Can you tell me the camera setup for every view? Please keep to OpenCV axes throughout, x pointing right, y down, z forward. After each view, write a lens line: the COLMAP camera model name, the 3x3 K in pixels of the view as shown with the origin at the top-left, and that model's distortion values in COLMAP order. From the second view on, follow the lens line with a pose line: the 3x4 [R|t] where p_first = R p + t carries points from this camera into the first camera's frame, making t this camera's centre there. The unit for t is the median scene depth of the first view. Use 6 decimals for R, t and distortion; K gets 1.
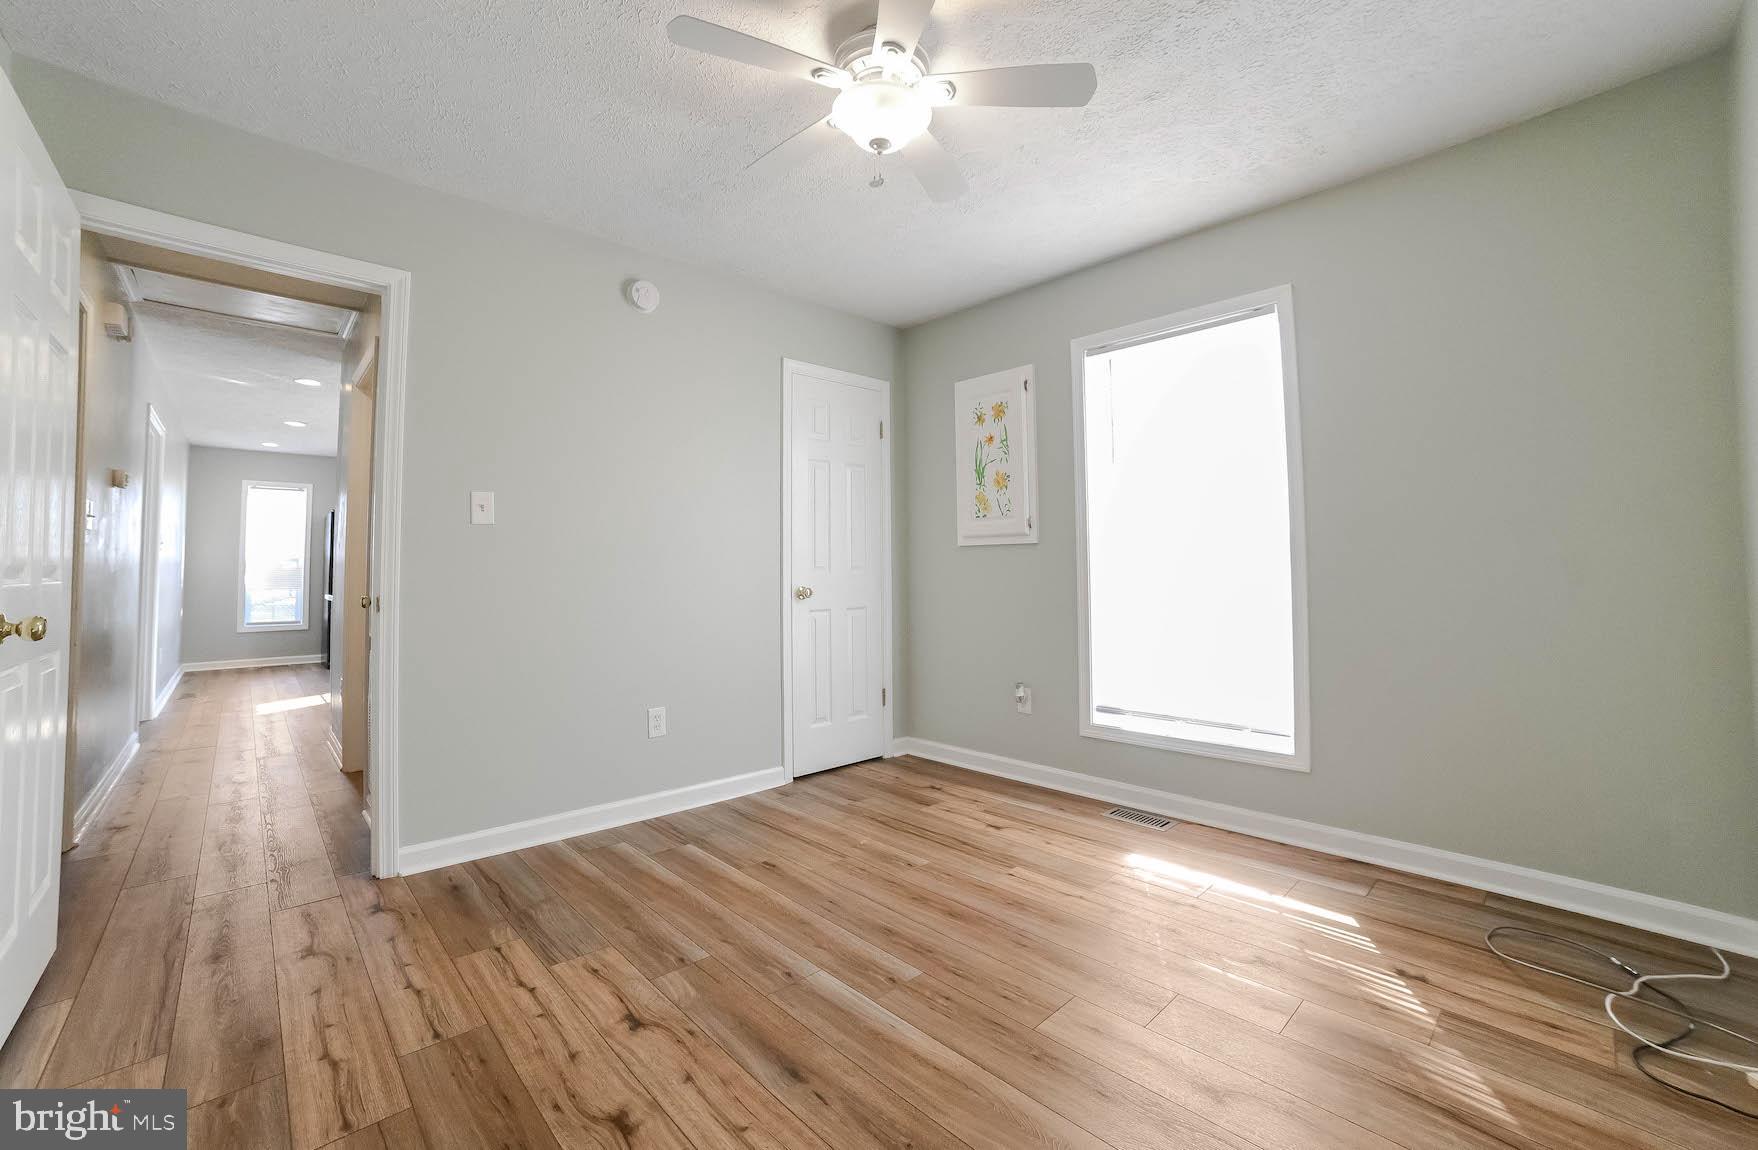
lens RADIAL K [[704.9, 0, 874.4], [0, 704.9, 524.3], [0, 0, 1]] dist [-0.093028, 0.025332]
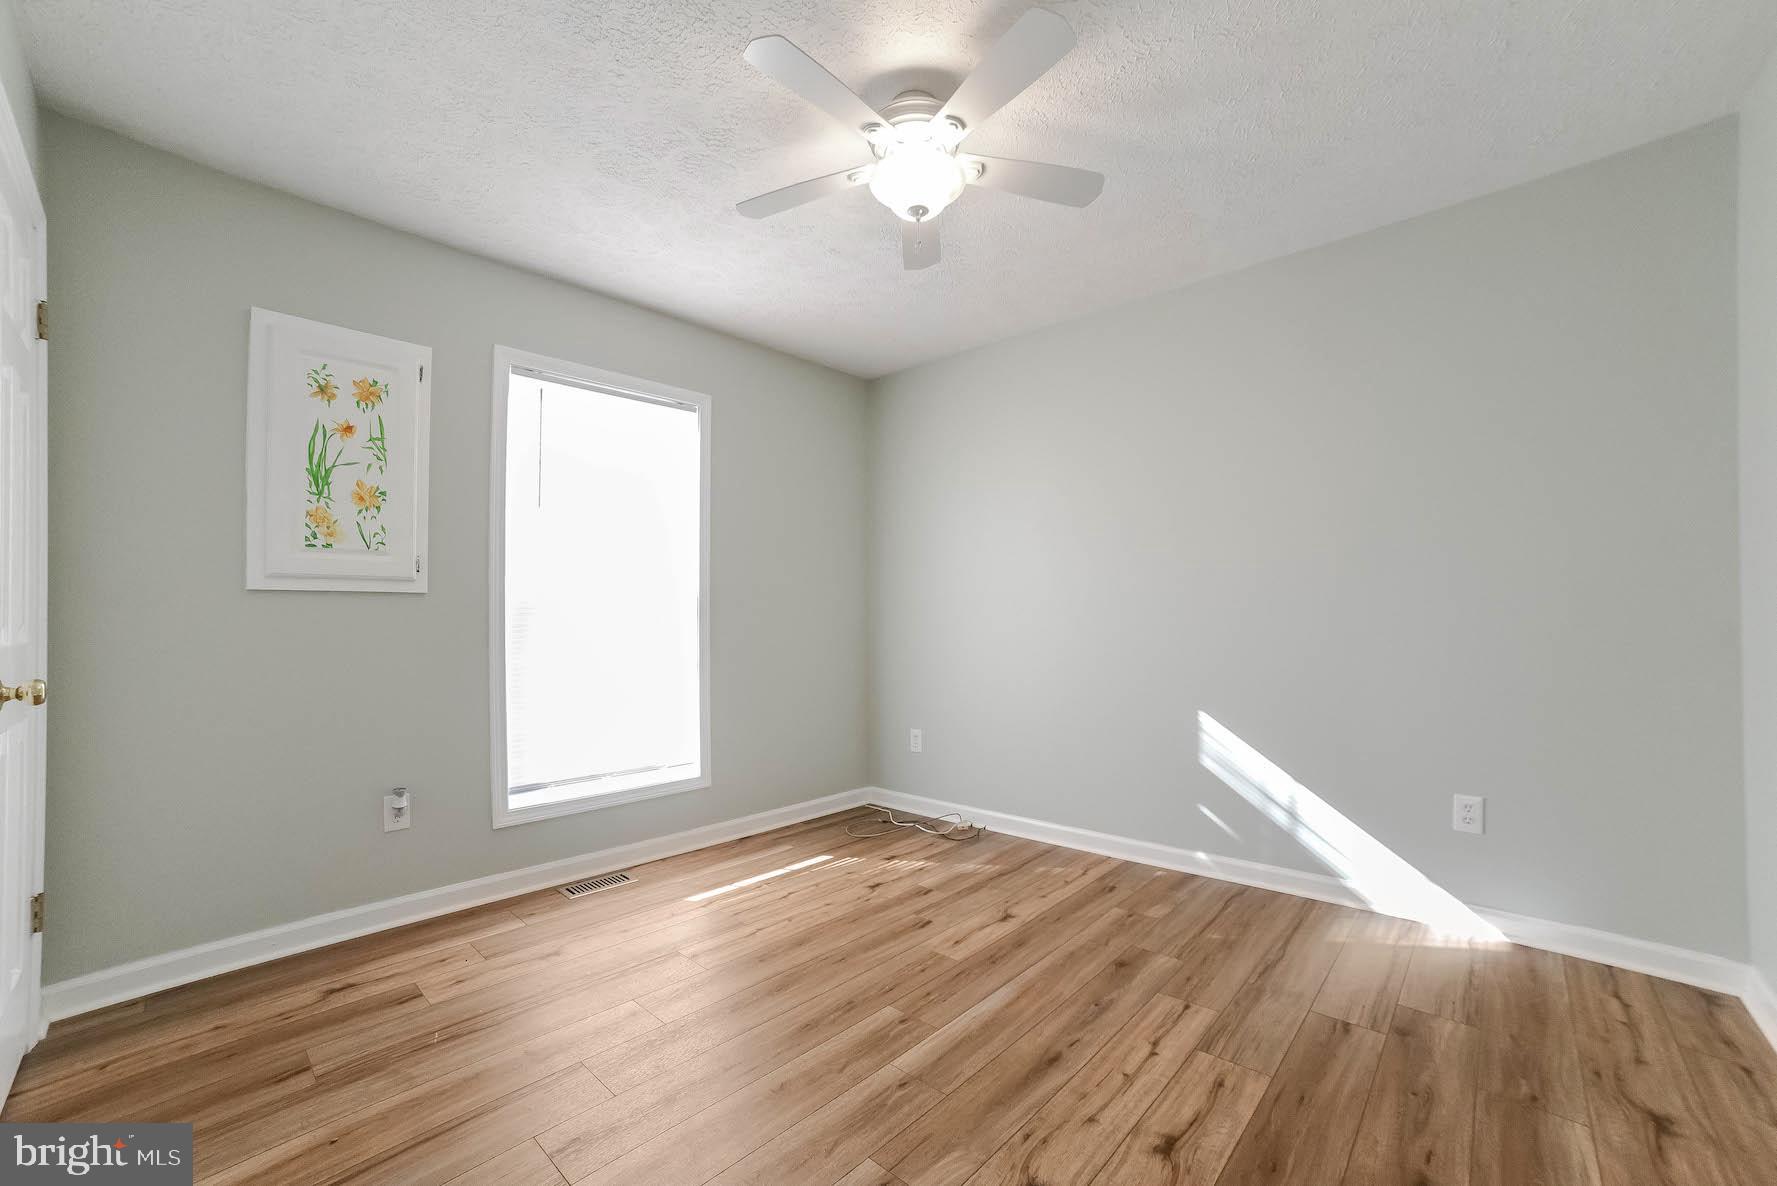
lens RADIAL K [[716.0, 0, 892.3], [0, 716.0, 605.8], [0, 0, 1]] dist [-0.093475, 0.032816]
pose [[-0.071558, 0.019714, 0.997242, -0.654631], [-0.059349, 0.997949, -0.023986, 0.035686], [-0.995669, -0.060901, -0.070241, 0.700912]]
